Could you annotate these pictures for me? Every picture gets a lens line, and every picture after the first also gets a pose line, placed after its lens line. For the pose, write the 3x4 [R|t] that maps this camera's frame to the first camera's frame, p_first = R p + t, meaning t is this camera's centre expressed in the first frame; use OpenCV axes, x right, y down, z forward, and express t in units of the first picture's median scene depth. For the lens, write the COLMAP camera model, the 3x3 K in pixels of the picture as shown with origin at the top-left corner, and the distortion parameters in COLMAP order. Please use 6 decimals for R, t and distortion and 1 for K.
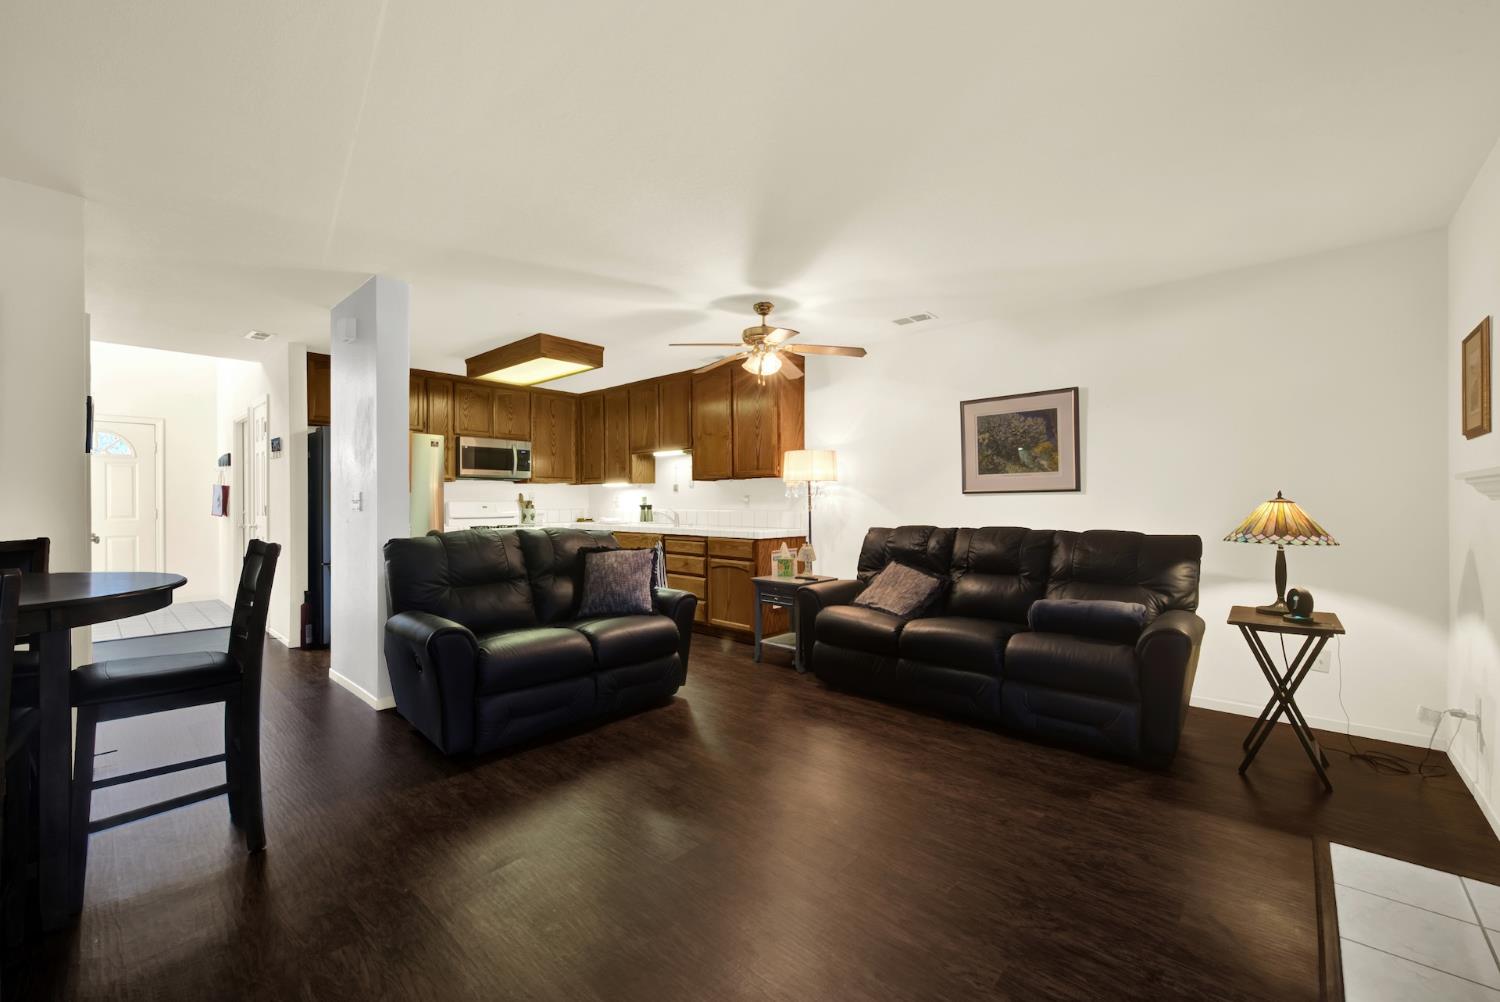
lens RADIAL K [[603.8, 0, 749.1], [0, 603.8, 502.5], [0, 0, 1]] dist [0.000369, -0.000084]
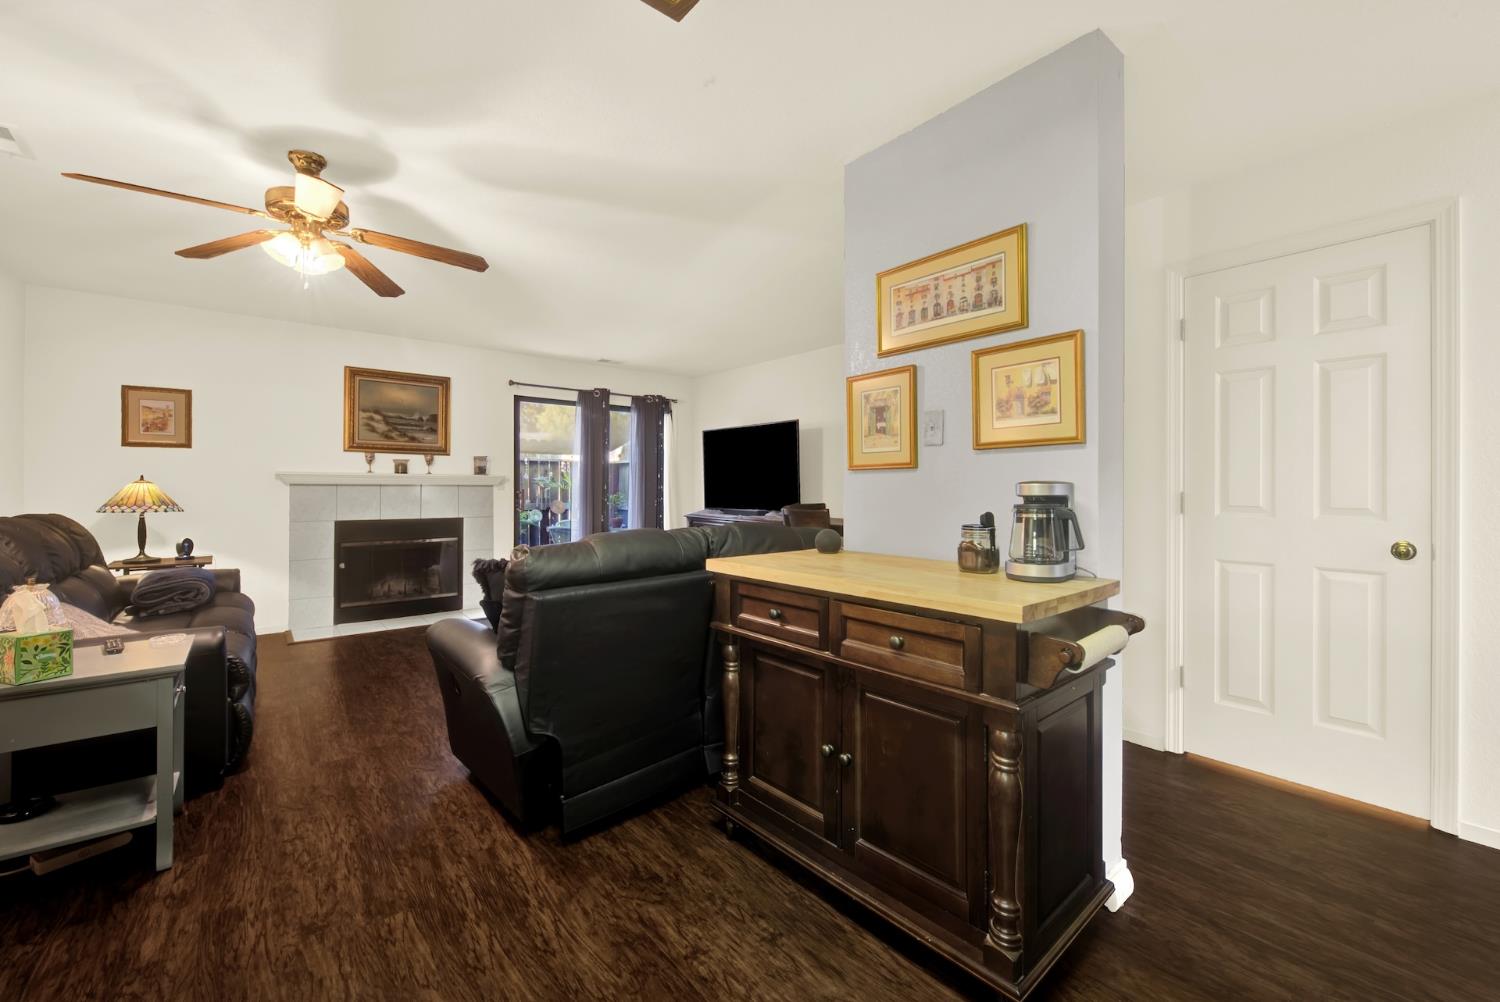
lens RADIAL K [[607.1, 0, 744.9], [0, 607.1, 482.2], [0, 0, 1]] dist [-0.002905, -0.000556]
pose [[-0.988692, -0.001748, 0.149950, -0.372593], [-0.002880, 0.999969, -0.007329, 0.001940], [-0.149933, -0.007678, -0.988666, 1.141137]]
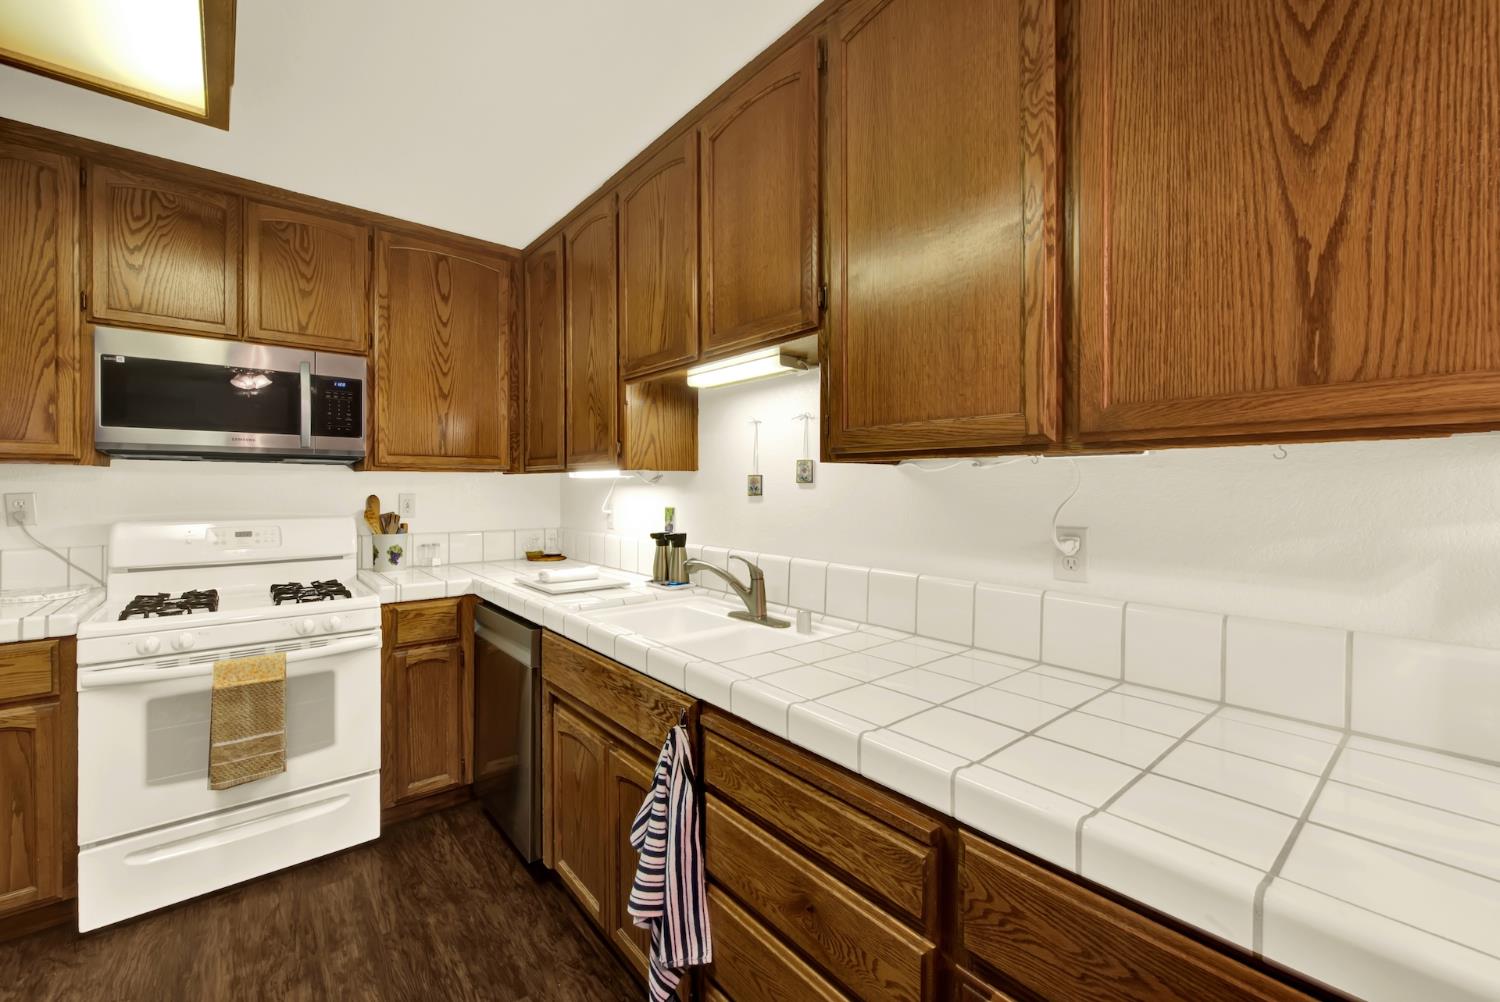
lens RADIAL K [[604.1, 0, 746.9], [0, 604.1, 492.6], [0, 0, 1]] dist [-0.002333, -0.000749]
pose [[0.990453, 0.007417, -0.137651, -0.100205], [-0.006551, 0.999956, 0.006740, -0.028008], [0.137695, -0.005774, 0.990458, 0.837627]]
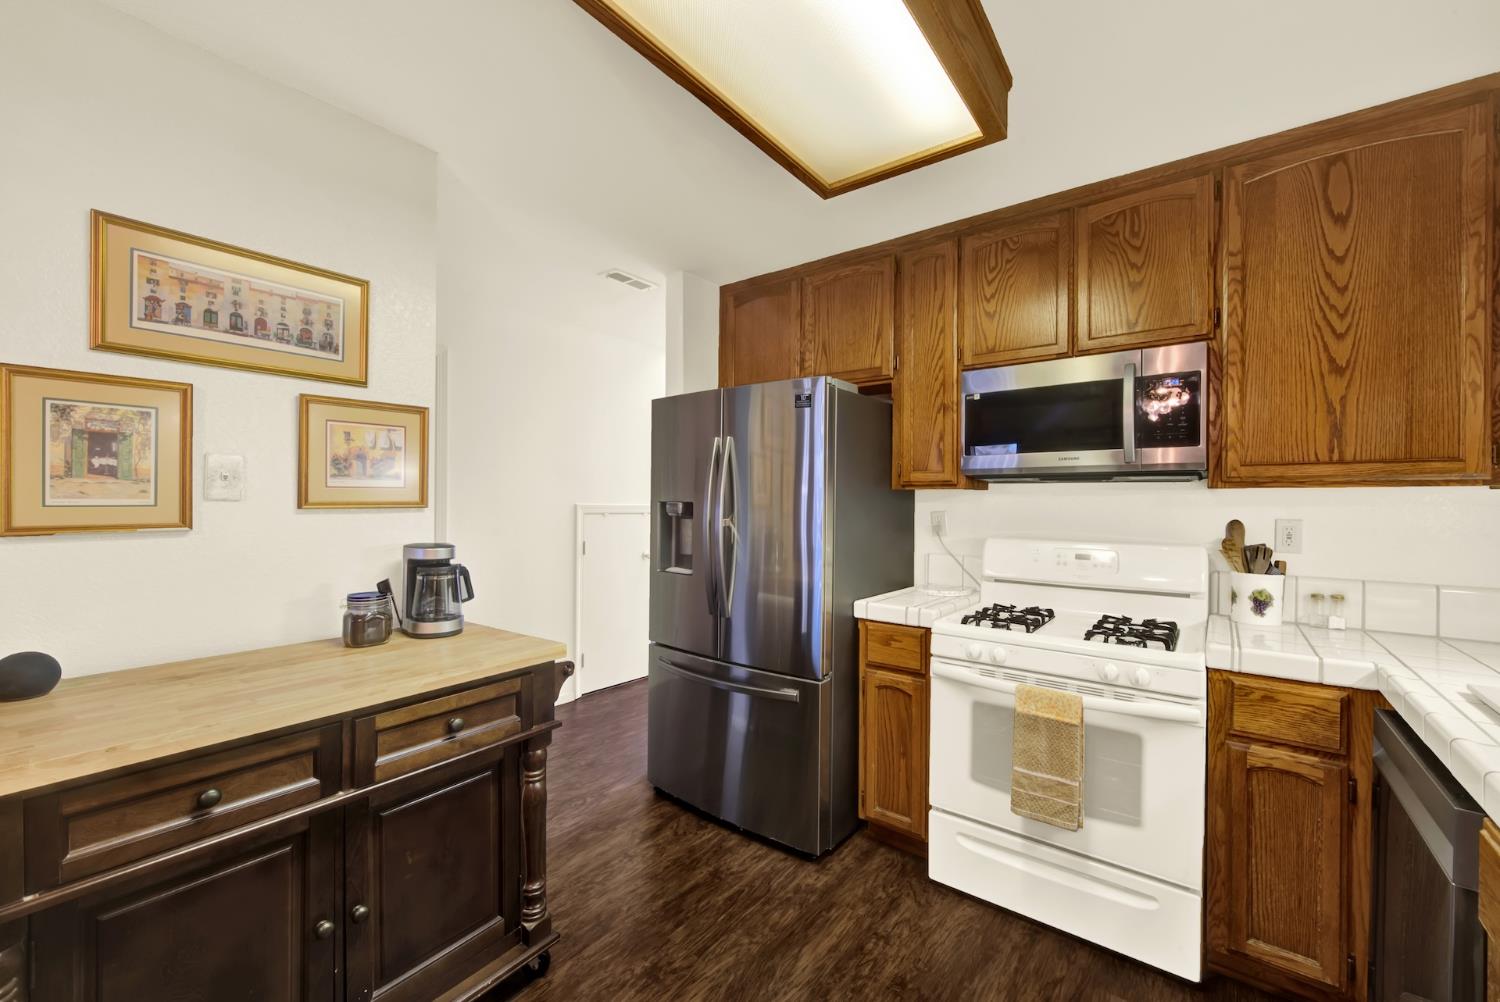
lens RADIAL K [[599.2, 0, 748.7], [0, 599.2, 501.5], [0, 0, 1]] dist [0.003137, -0.003818]
pose [[0.071947, 0.000135, -0.997408, -0.120389], [-0.012203, 0.999925, -0.000745, -0.028111], [0.997334, 0.012225, 0.071943, 0.962347]]
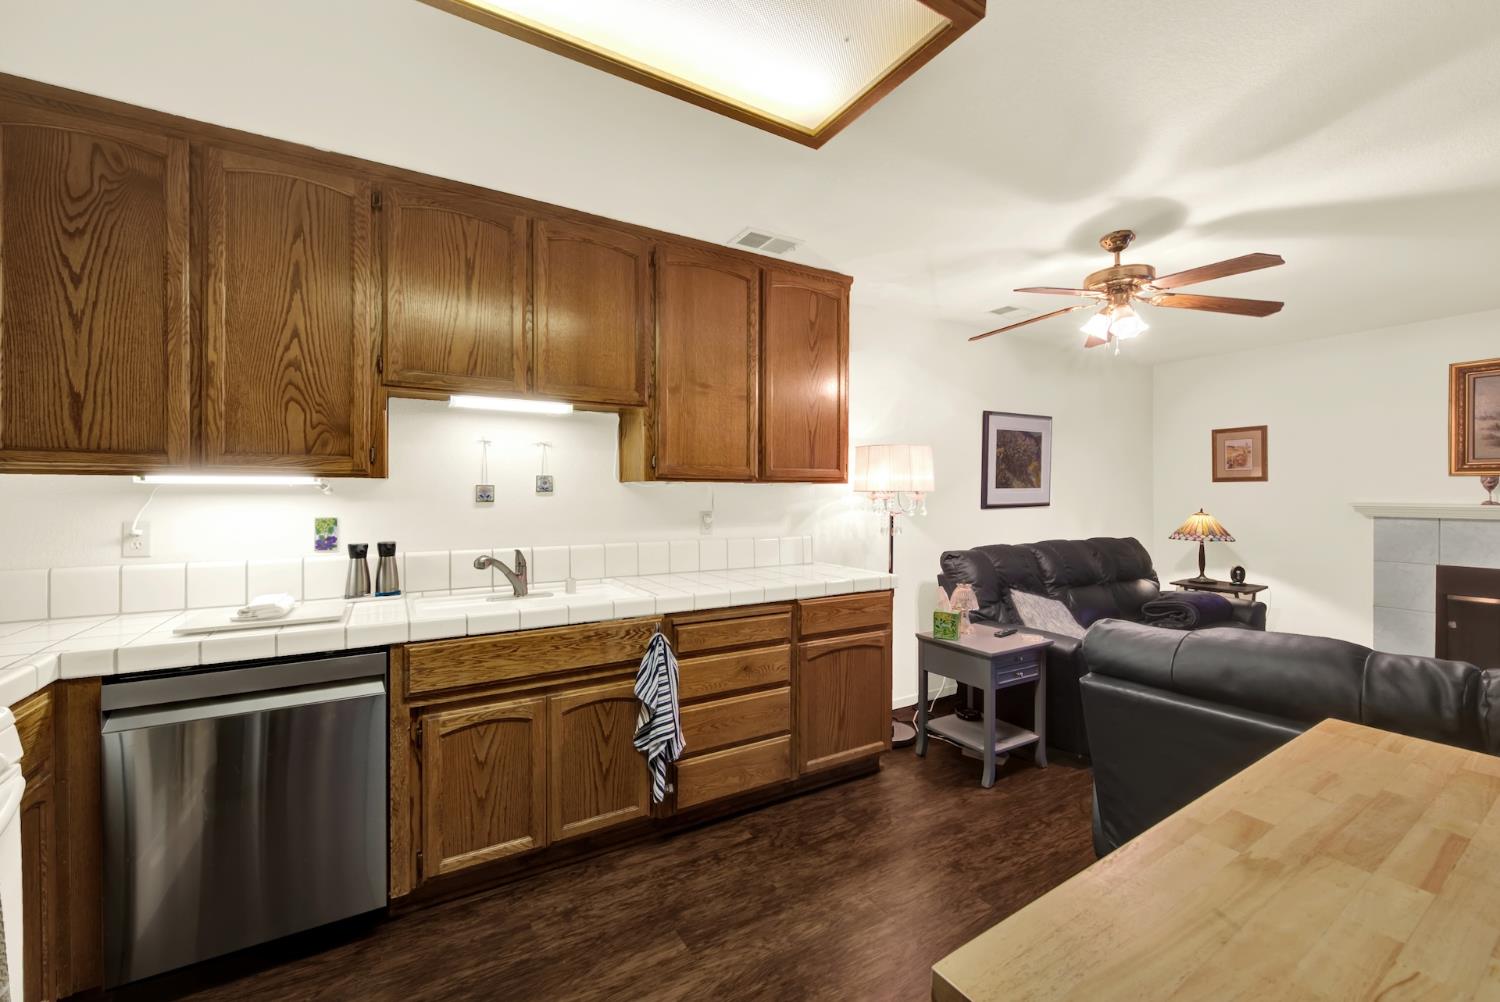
lens RADIAL K [[603.4, 0, 752.4], [0, 603.4, 493.4], [0, 0, 1]] dist [0.004800, -0.003848]
pose [[0.289055, 0.002140, 0.957310, -0.547744], [-0.000105, 0.999998, -0.002204, -0.029083], [-0.957313, 0.000536, 0.289054, 0.888714]]
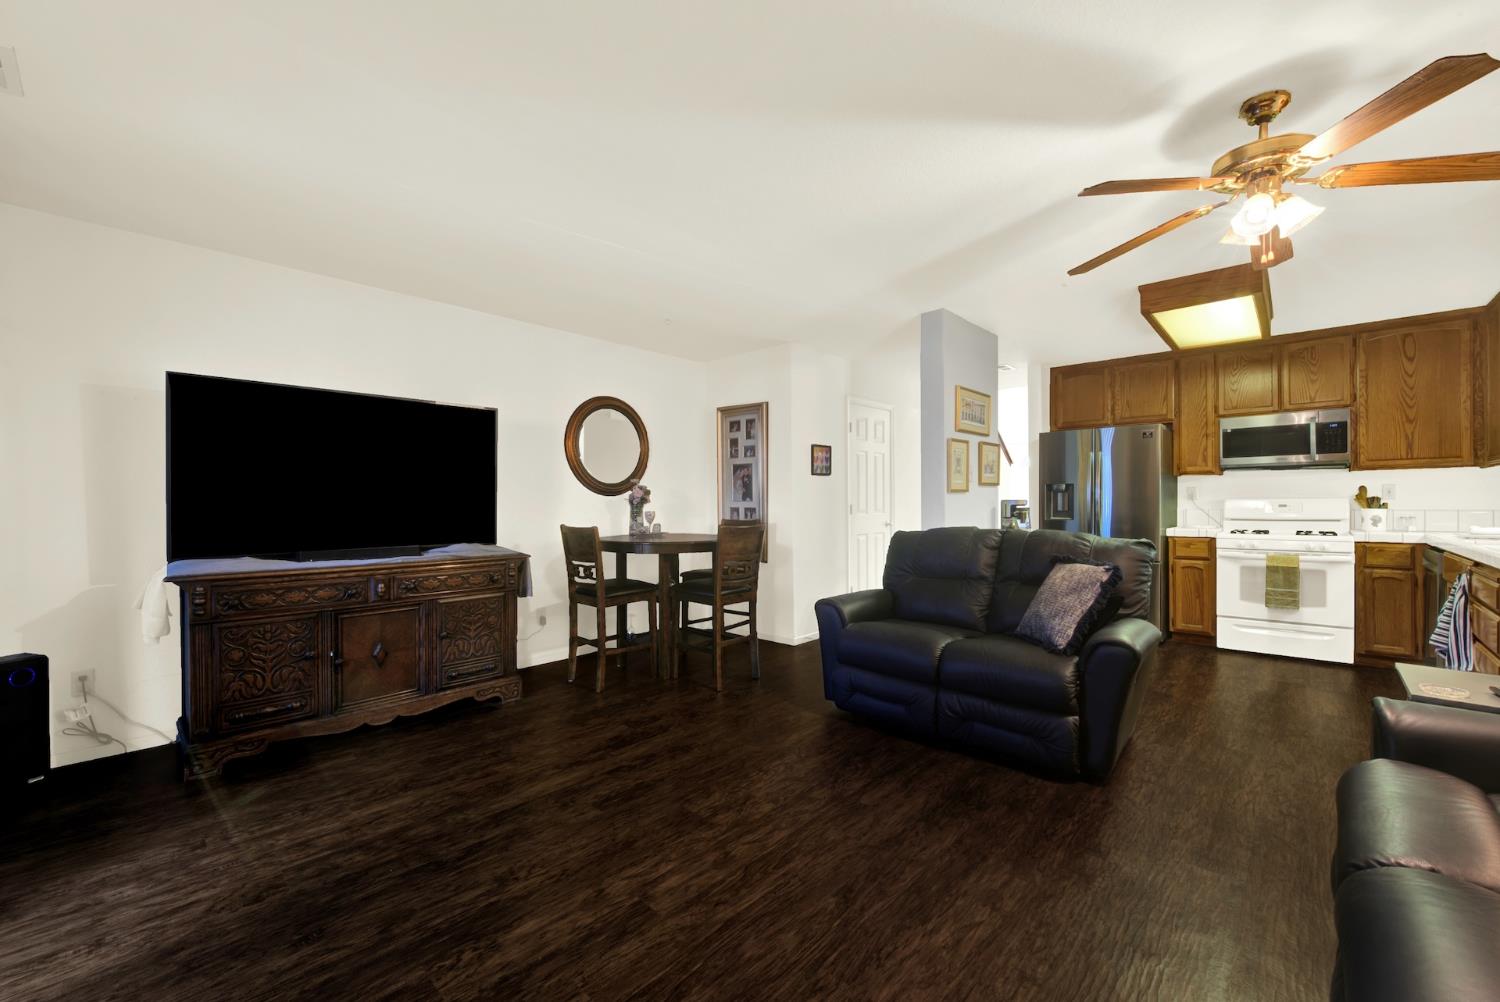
lens RADIAL K [[601.0, 0, 748.8], [0, 601.0, 505.1], [0, 0, 1]] dist [0.000829, -0.002367]
pose [[-0.014815, 0.004330, -0.999881, 0.391505], [0.004552, 0.999981, 0.004263, 0.000646], [0.999880, -0.004488, -0.014835, 0.433619]]
